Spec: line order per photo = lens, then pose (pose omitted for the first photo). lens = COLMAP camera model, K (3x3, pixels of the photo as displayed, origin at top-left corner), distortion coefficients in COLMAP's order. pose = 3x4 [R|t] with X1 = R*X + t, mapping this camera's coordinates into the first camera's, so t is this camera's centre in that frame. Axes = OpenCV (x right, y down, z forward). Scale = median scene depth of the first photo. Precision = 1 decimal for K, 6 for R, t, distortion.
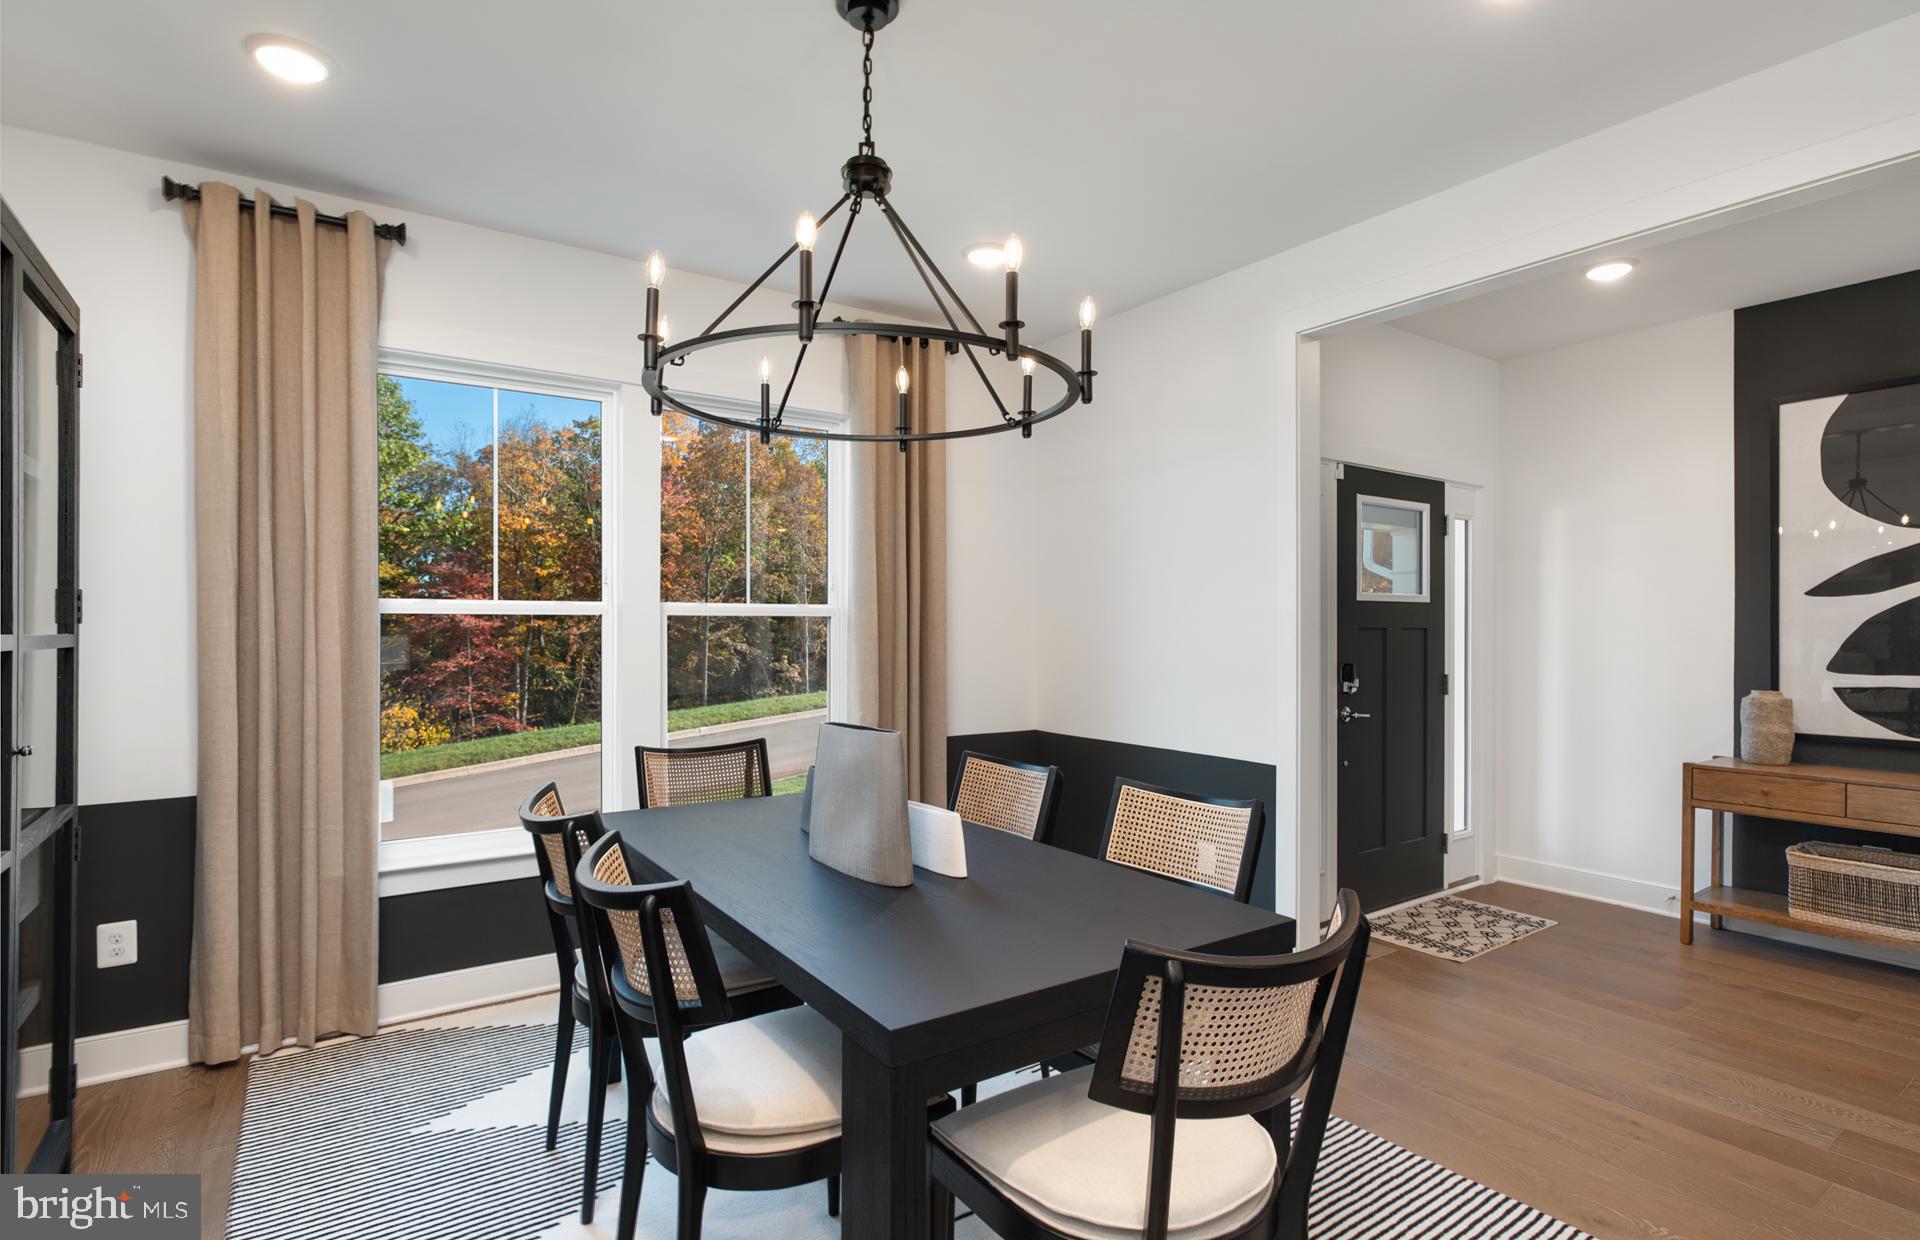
lens RADIAL K [[945.3, 0, 954.7], [0, 945.3, 633.2], [0, 0, 1]] dist [-0.001561, 0.000198]
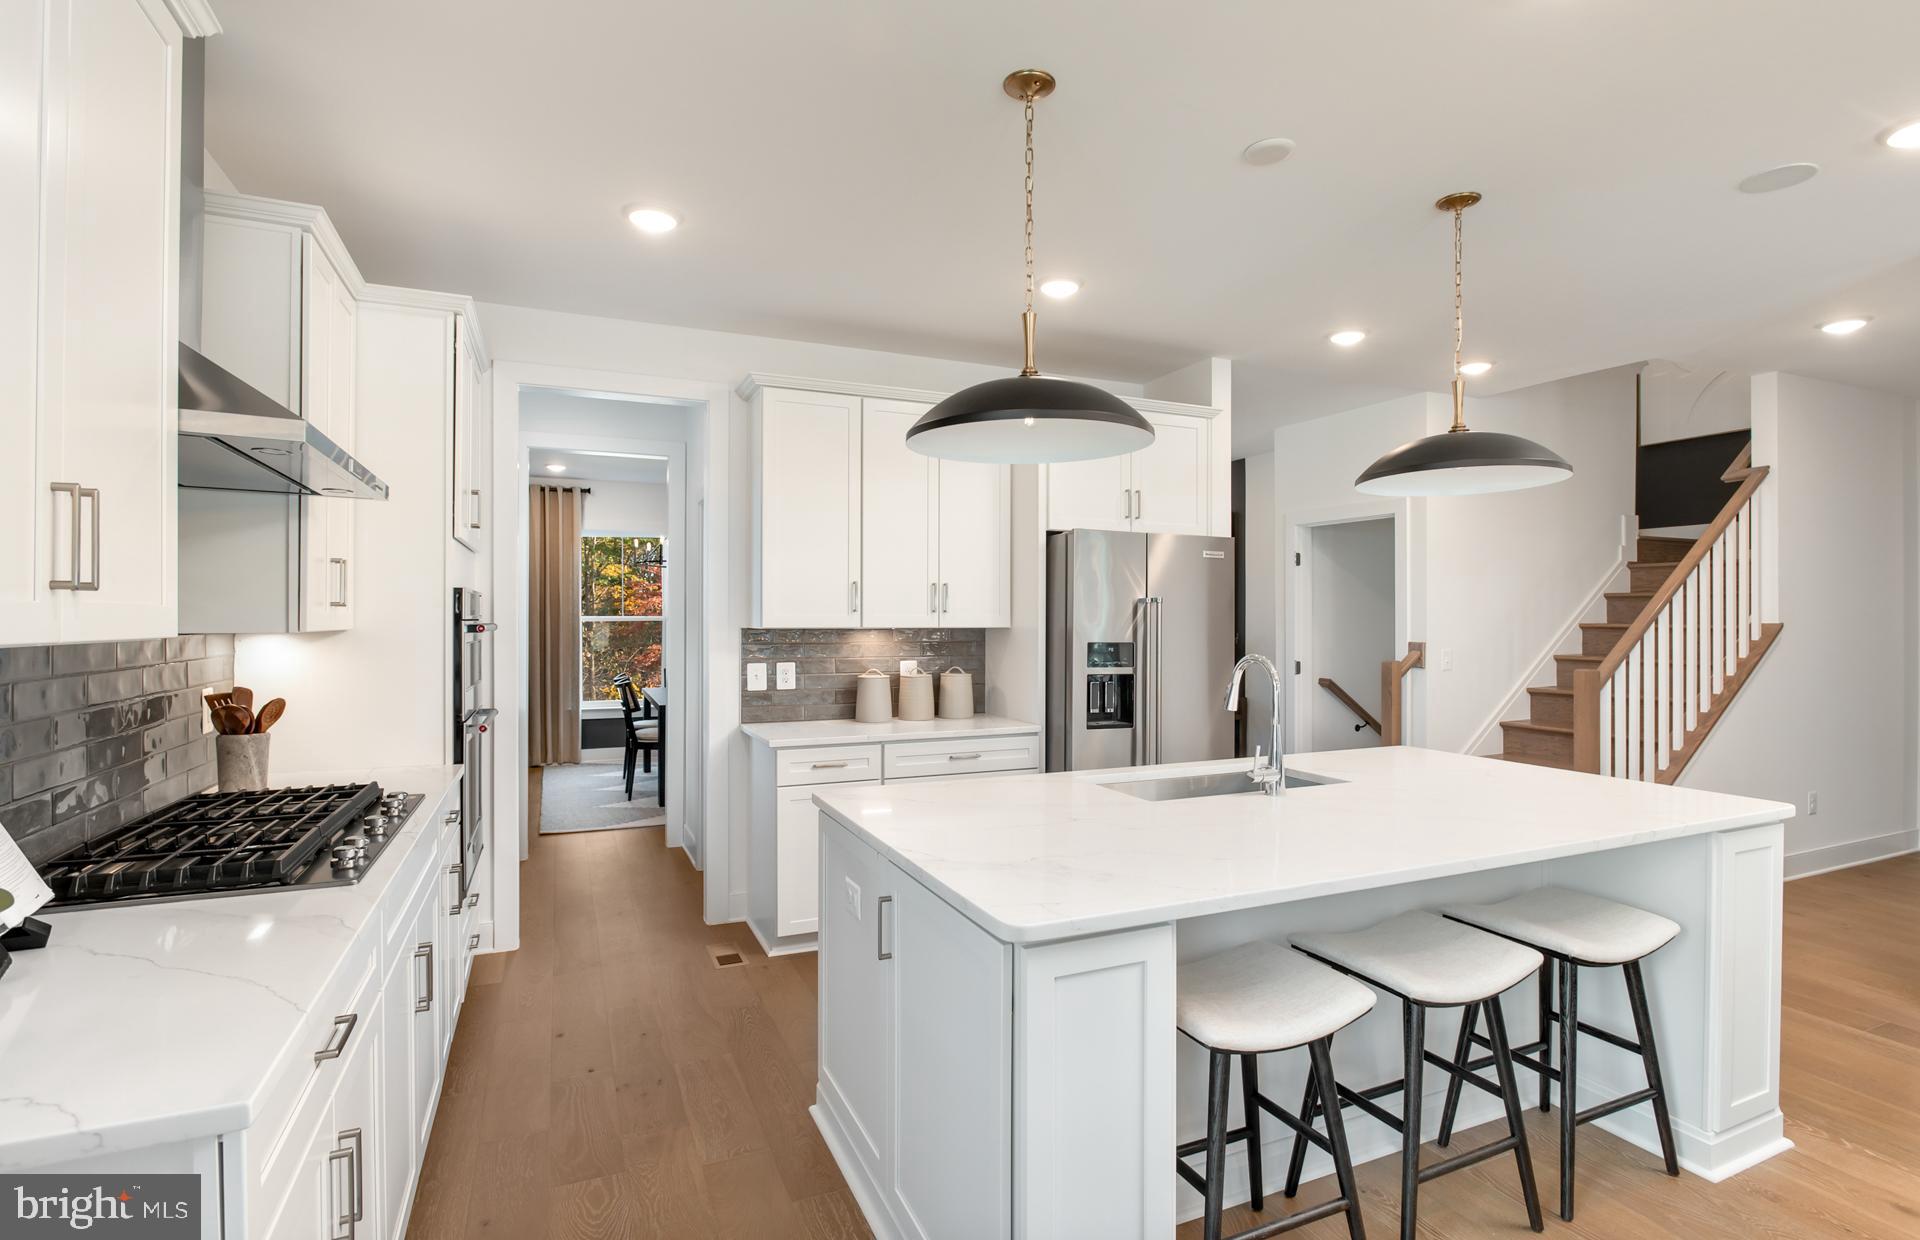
lens RADIAL K [[924.3, 0, 964.1], [0, 924.3, 627.4], [0, 0, 1]] dist [-0.020170, -0.000349]
pose [[0.982453, -0.000514, -0.186512, 1.149838], [0.001570, 0.999984, 0.005513, -0.018010], [0.186506, -0.005709, 0.982437, -1.679761]]
